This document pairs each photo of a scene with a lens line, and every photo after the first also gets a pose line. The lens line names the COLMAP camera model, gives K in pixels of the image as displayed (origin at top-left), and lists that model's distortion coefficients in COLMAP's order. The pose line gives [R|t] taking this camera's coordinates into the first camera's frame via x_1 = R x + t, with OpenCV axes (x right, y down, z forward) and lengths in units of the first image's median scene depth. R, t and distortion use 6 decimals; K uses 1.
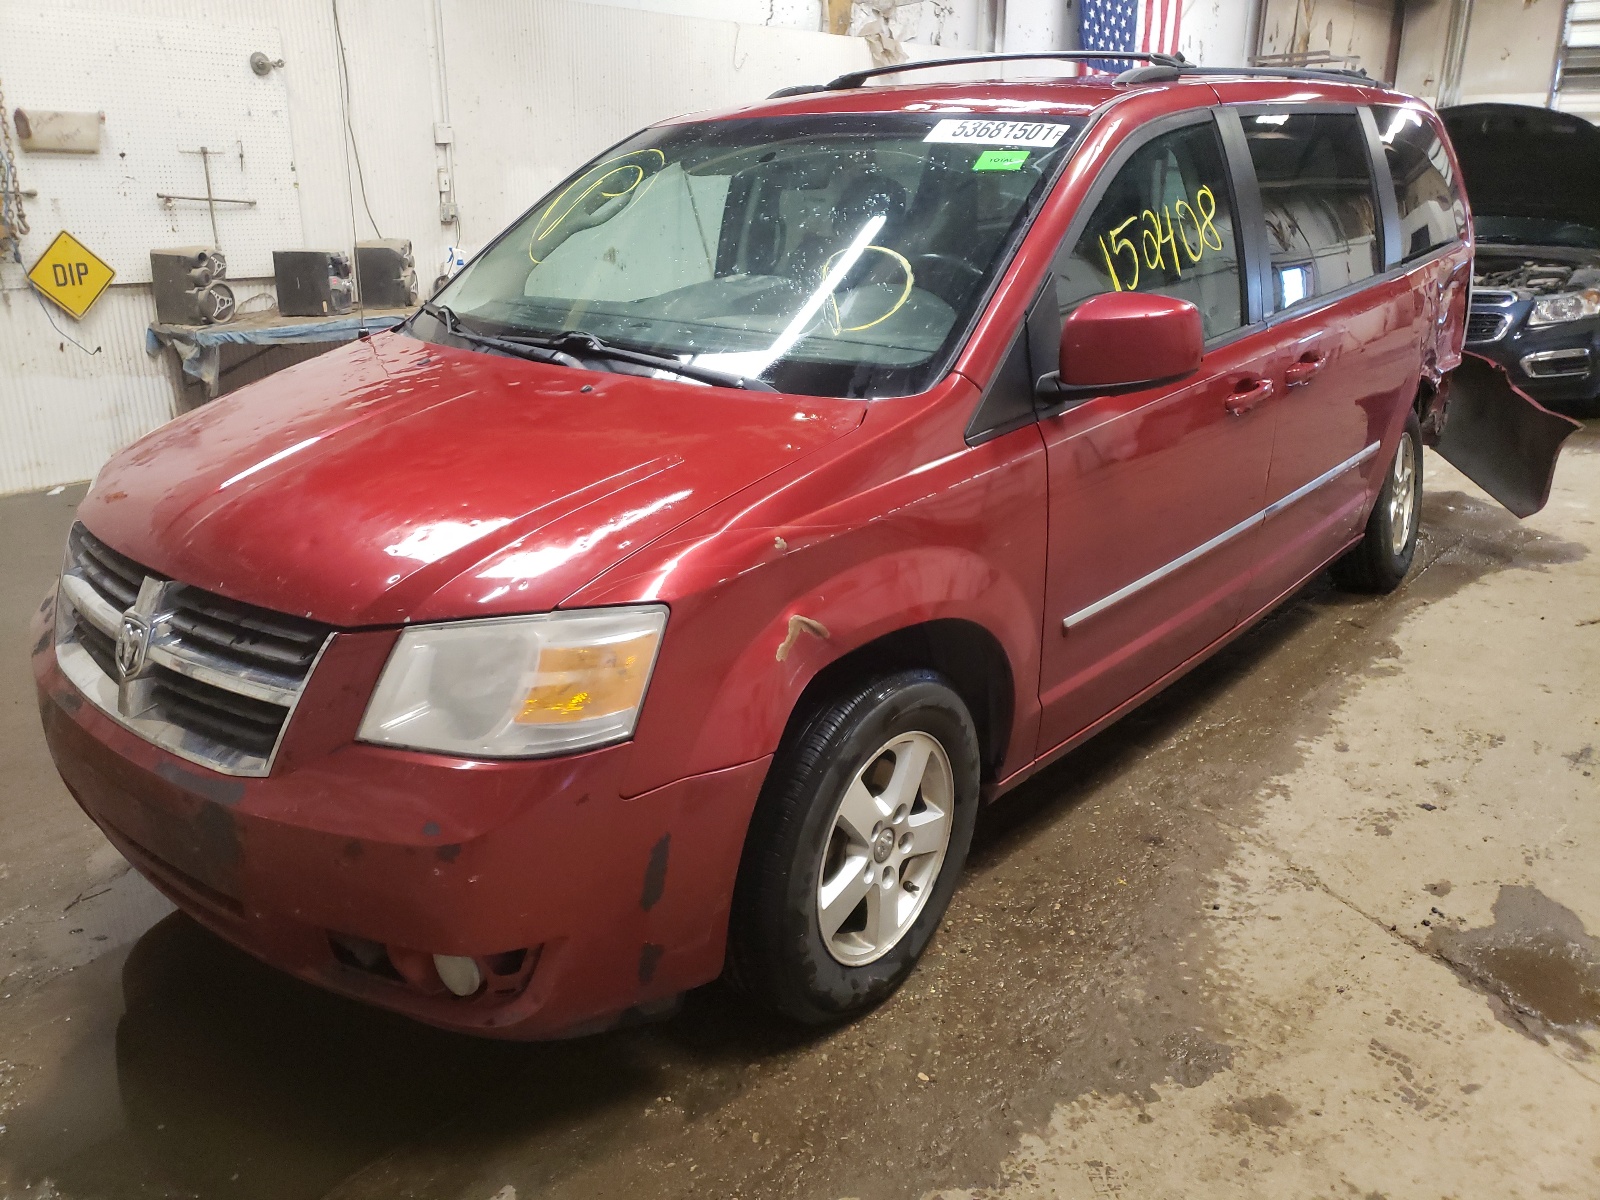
lens RADIAL K [[1239.5, 0, 800.0], [0, 1239.5, 600.0], [0, 0, 1]] dist [0.027431, 0.007136]
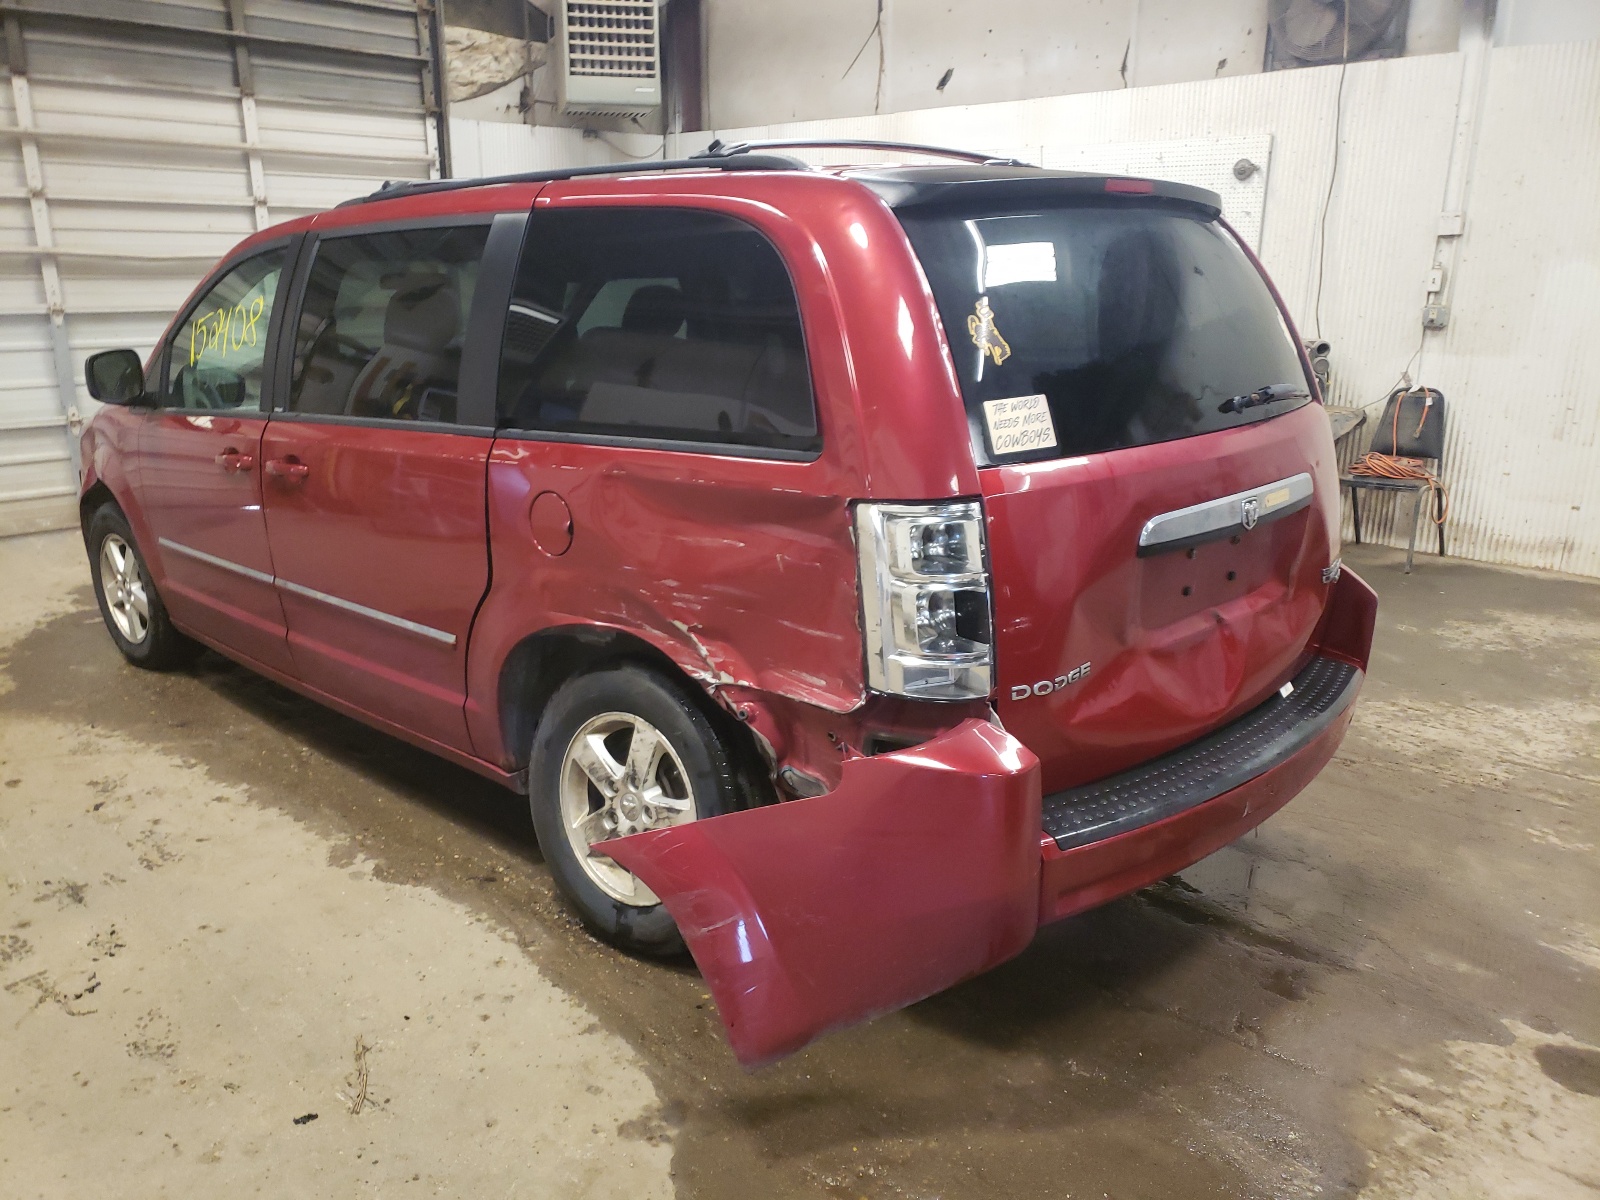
lens RADIAL K [[1237.3, 0, 771.1], [0, 1237.3, 622.0], [0, 0, 1]] dist [0.032801, -0.003199]
pose [[-0.075816, 0.289694, -0.954112, 1.353840], [-0.322675, 0.898250, 0.298374, -0.494389], [0.943468, 0.330490, 0.025375, 1.324466]]
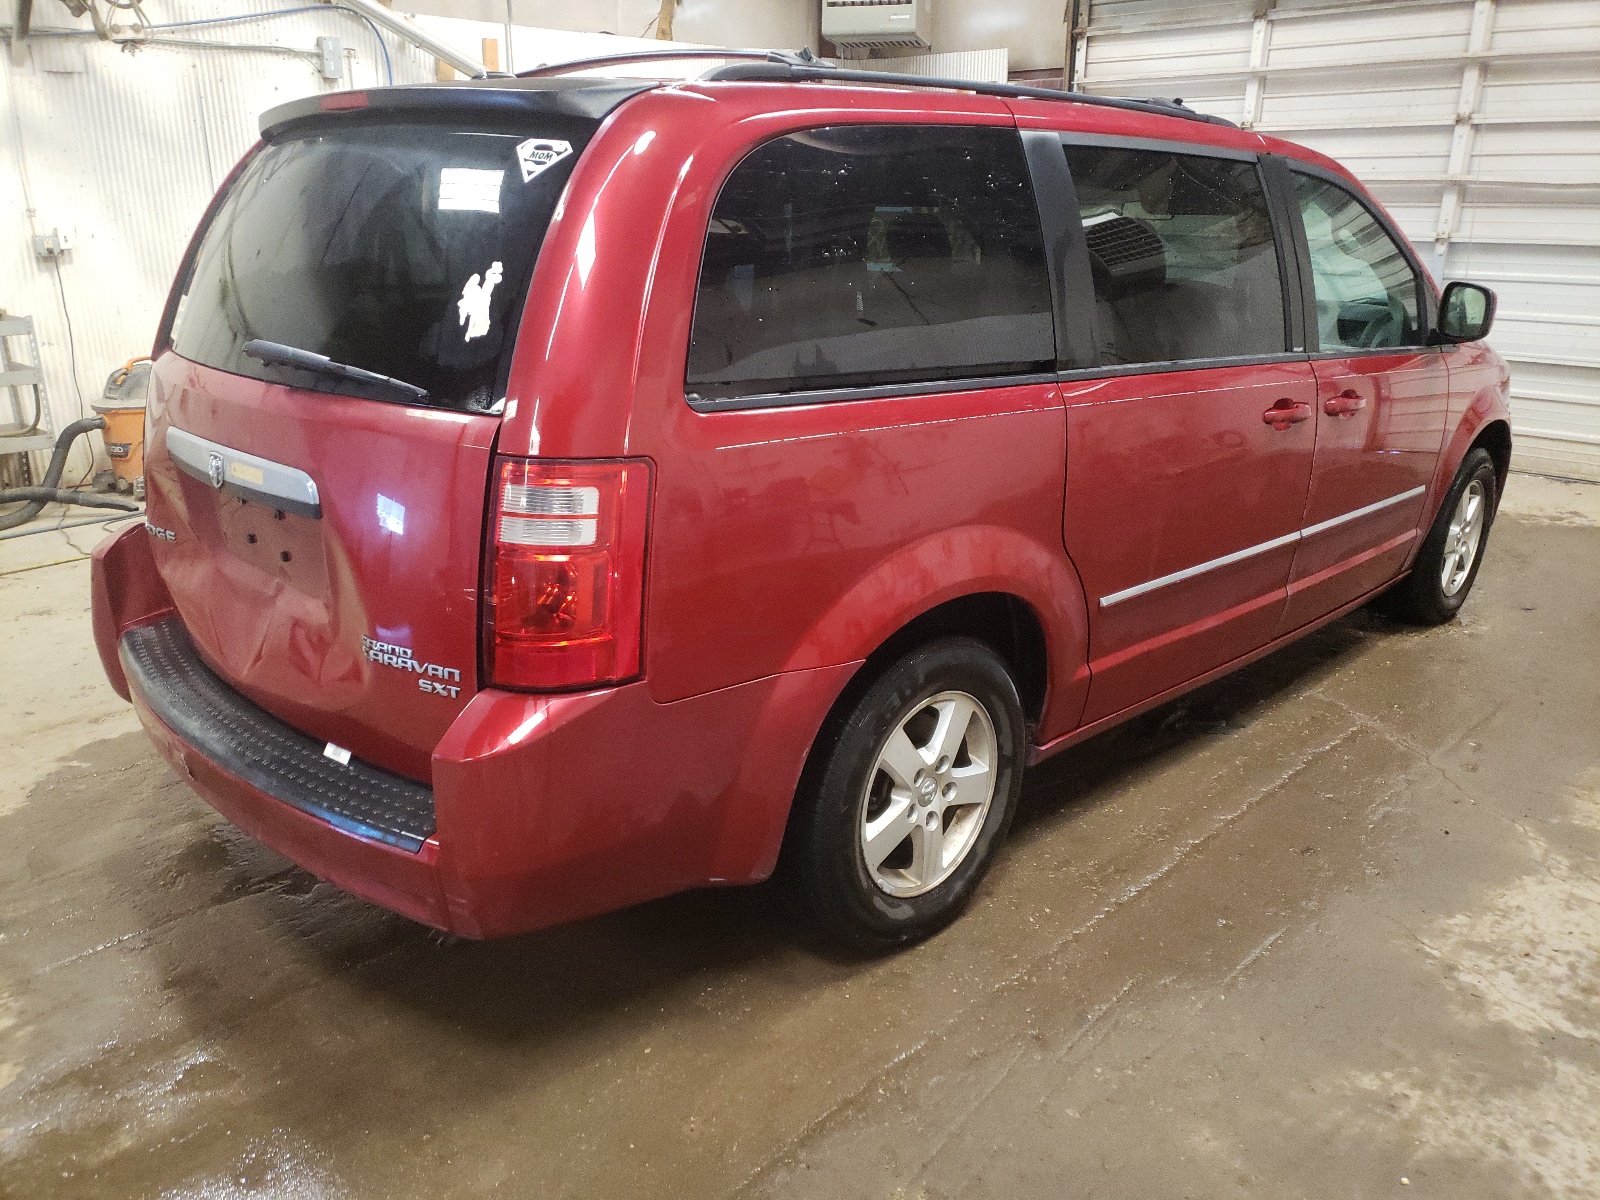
lens RADIAL K [[1239.5, 0, 800.0], [0, 1239.5, 600.0], [0, 0, 1]] dist [0.027431, 0.007136]
pose [[-0.997999, -0.021981, 0.059286, 0.240646], [0.018769, 0.792387, 0.609730, -0.765591], [-0.060379, 0.609623, -0.790389, 2.153474]]
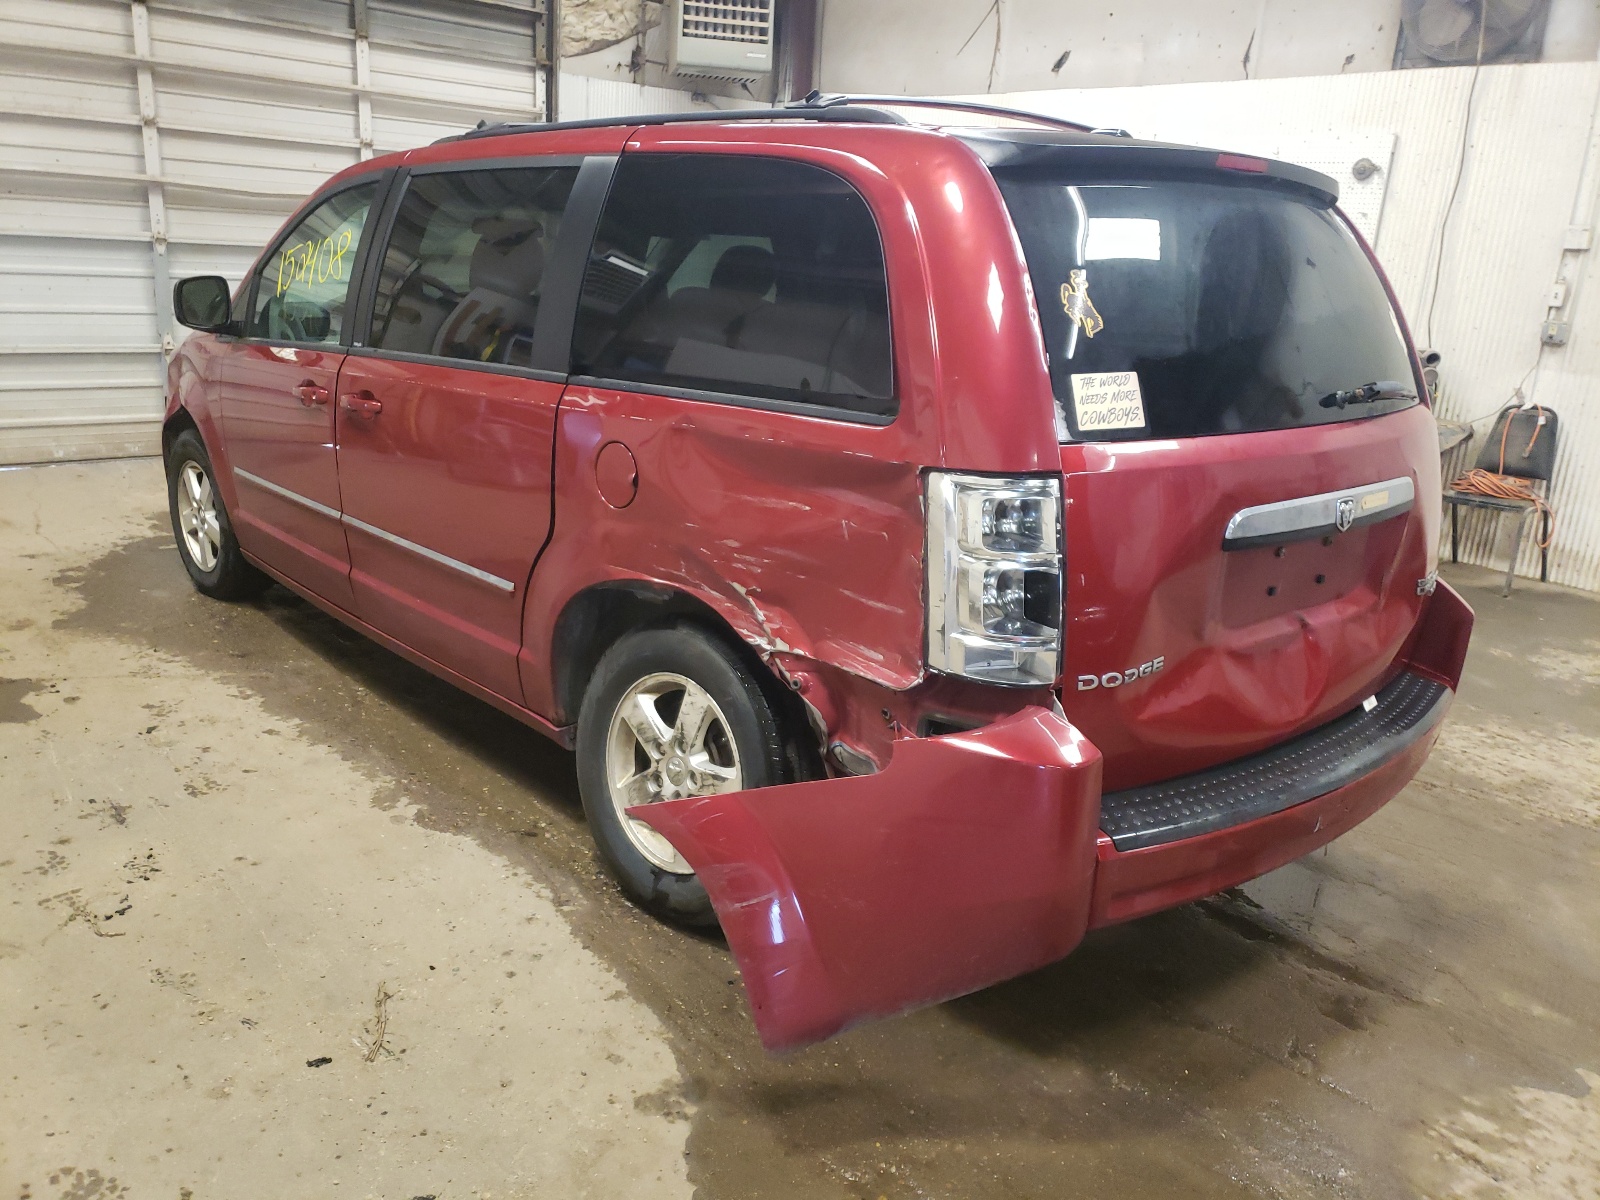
lens RADIAL K [[1239.5, 0, 800.0], [0, 1239.5, 600.0], [0, 0, 1]] dist [0.027431, 0.007136]
pose [[-0.133629, 0.280817, -0.950413, 1.331414], [-0.376515, 0.872720, 0.310799, -0.484115], [0.916722, 0.399376, -0.010889, 1.335392]]
